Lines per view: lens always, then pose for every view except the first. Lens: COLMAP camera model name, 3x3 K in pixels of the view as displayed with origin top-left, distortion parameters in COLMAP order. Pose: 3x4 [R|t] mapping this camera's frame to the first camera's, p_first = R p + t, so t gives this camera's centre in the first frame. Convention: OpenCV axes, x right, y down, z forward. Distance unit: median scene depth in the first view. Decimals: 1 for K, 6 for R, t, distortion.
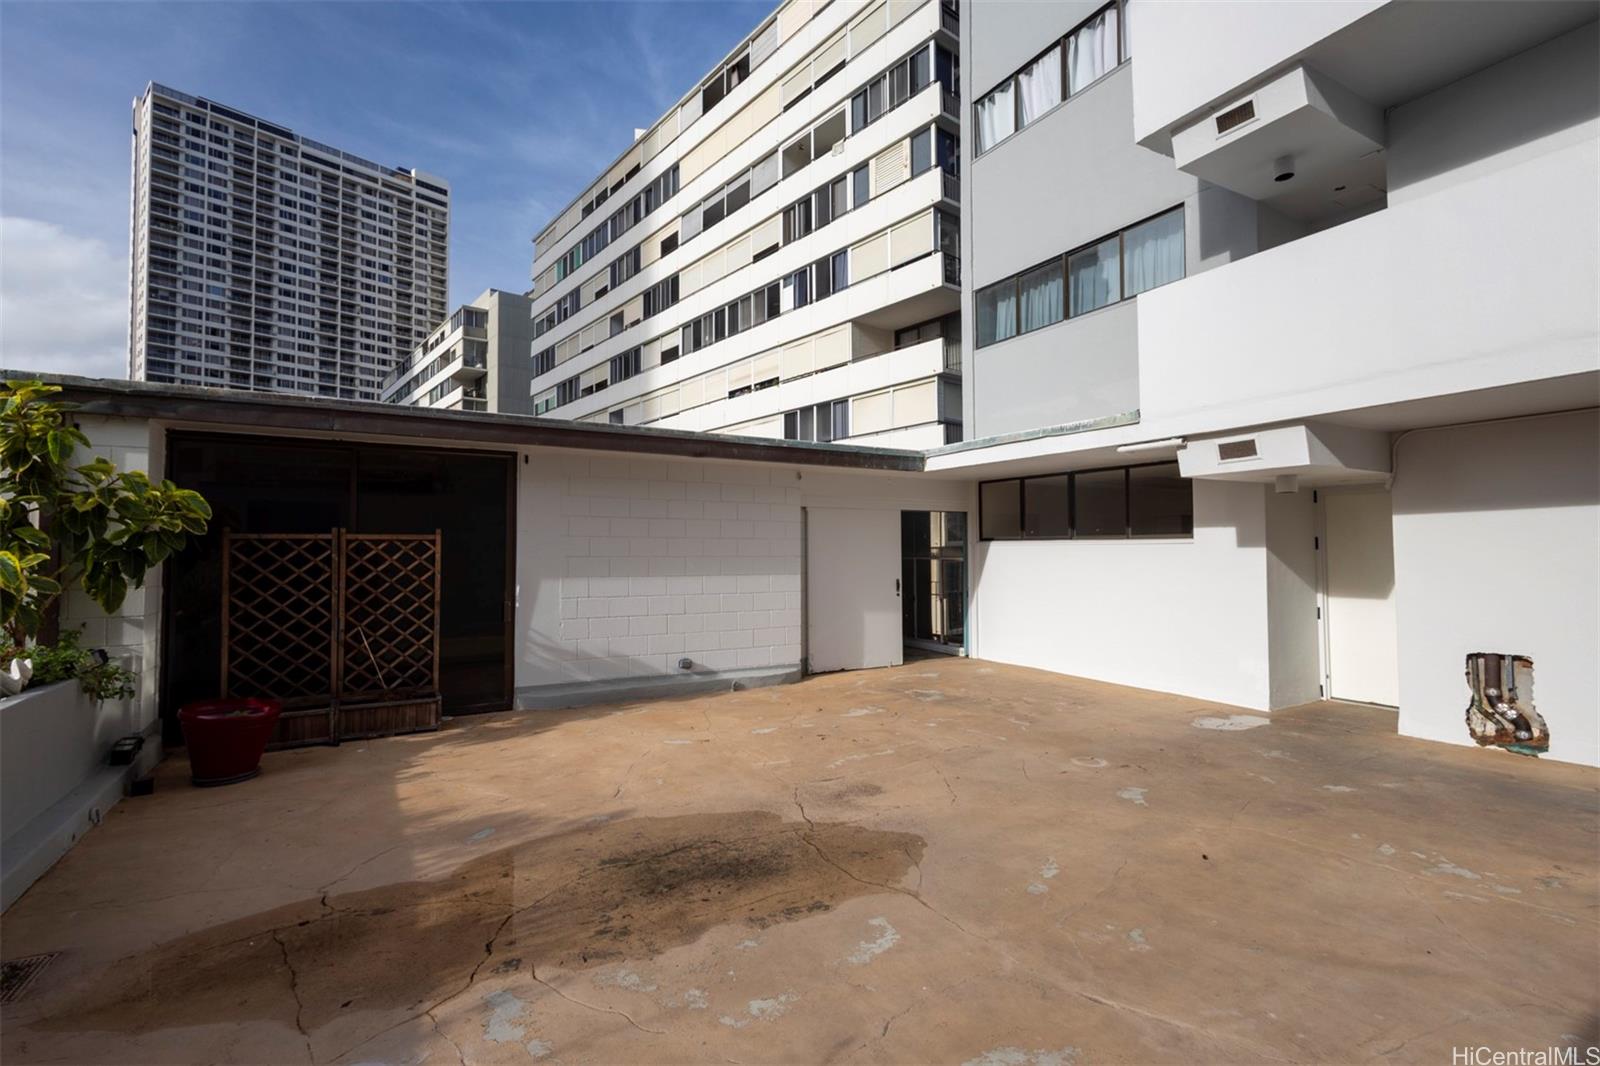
lens RADIAL K [[733.5, 0, 797.3], [0, 733.5, 531.9], [0, 0, 1]] dist [0.009235, -0.000616]
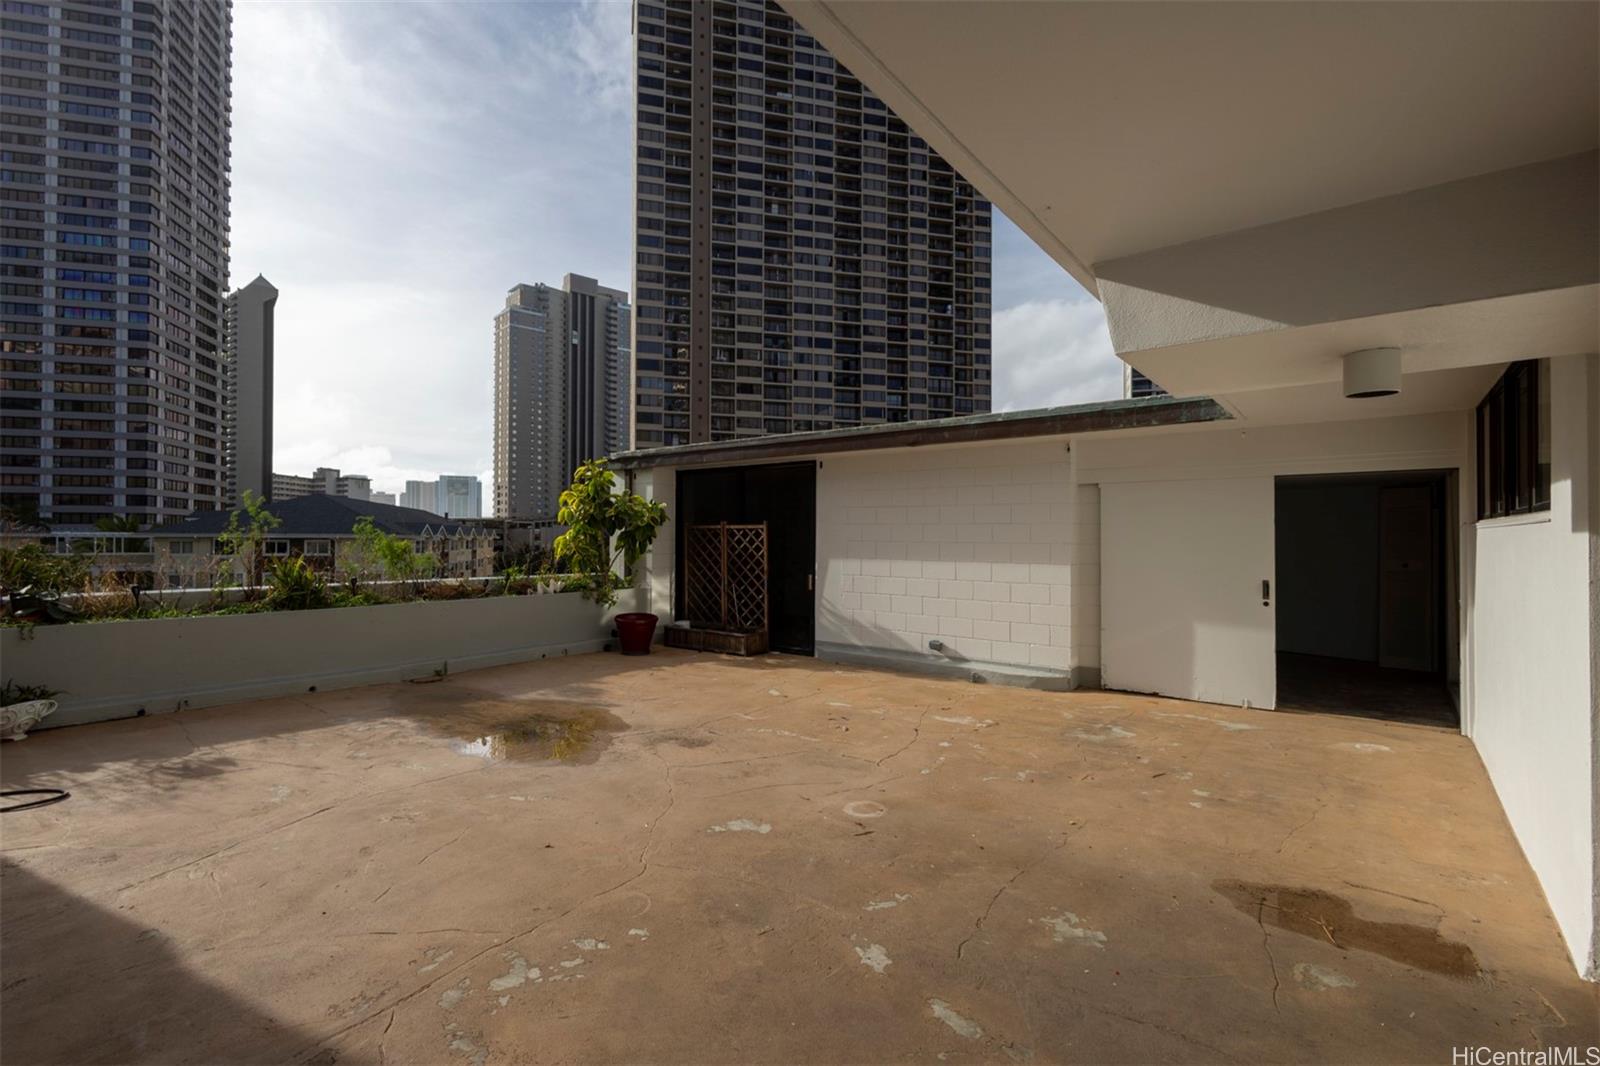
lens RADIAL K [[733.5, 0, 797.3], [0, 733.5, 531.9], [0, 0, 1]] dist [0.009235, -0.000616]
pose [[0.363077, -0.004232, -0.931750, 0.792658], [0.021335, 0.999765, 0.003772, 0.012067], [0.931515, -0.021248, 0.363082, 0.477904]]
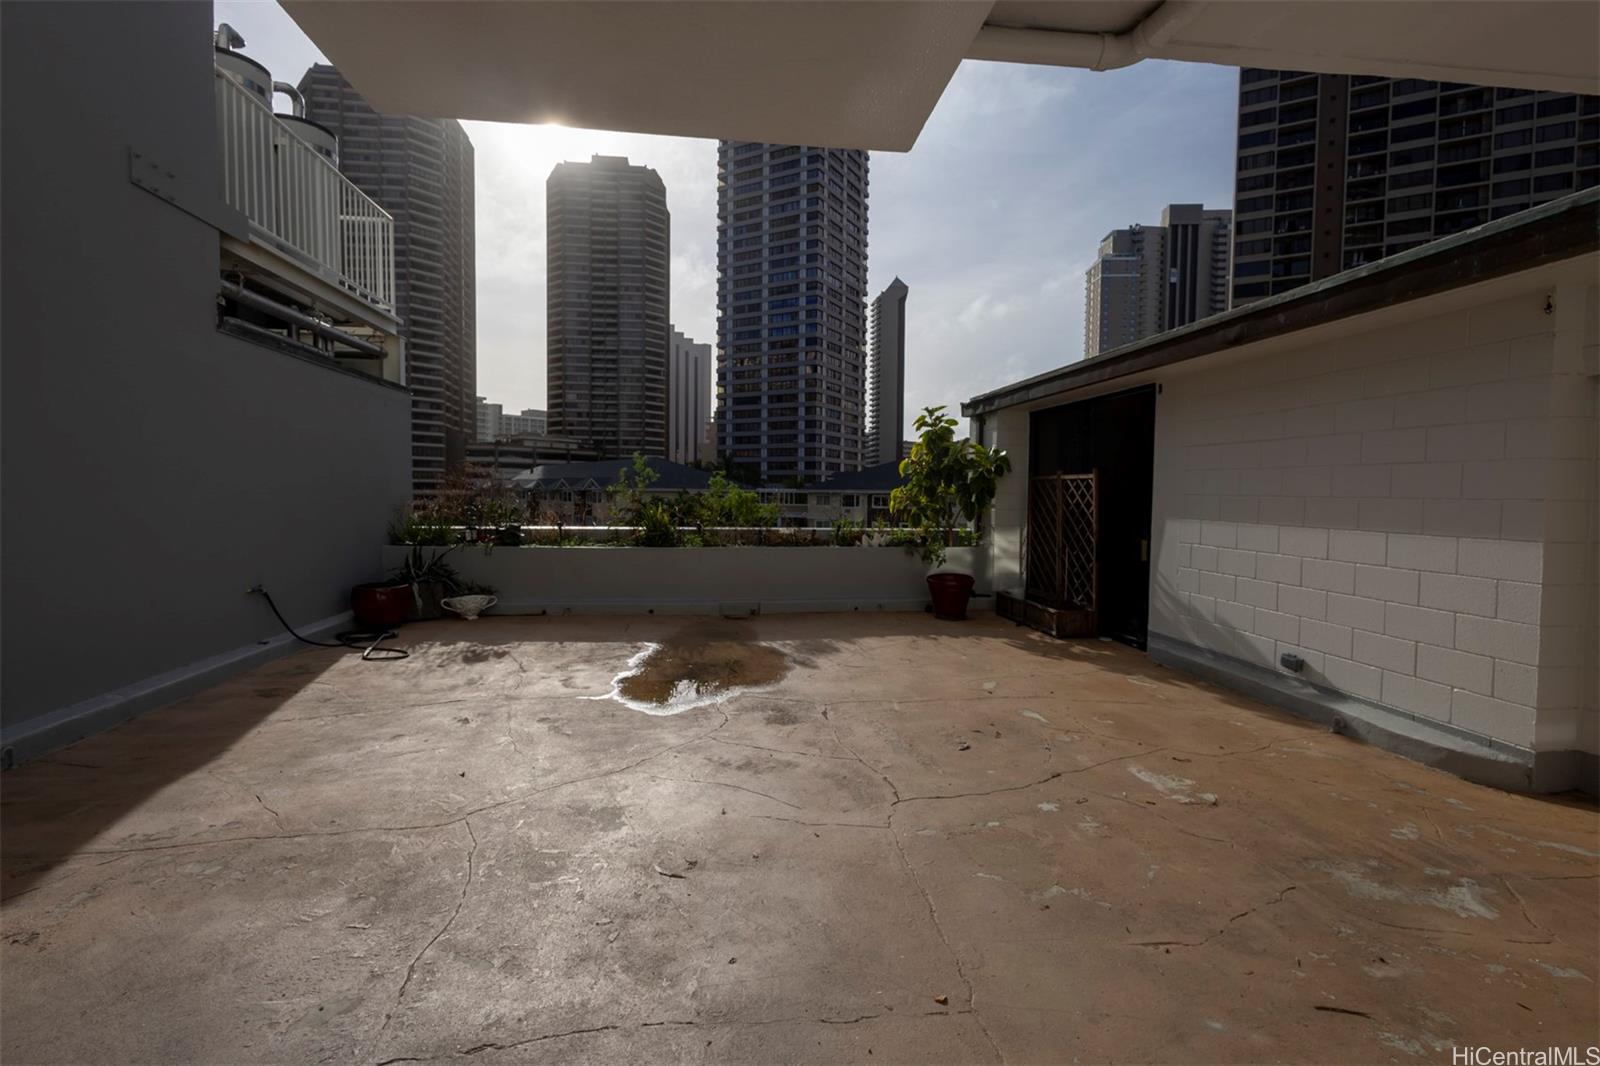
lens RADIAL K [[732.9, 0, 796.1], [0, 732.9, 523.4], [0, 0, 1]] dist [0.009060, -0.000931]
pose [[-0.394840, 0.038780, -0.917931, 0.650911], [0.017818, 0.999244, 0.034551, 0.029118], [0.918577, -0.002714, -0.395232, 0.917800]]
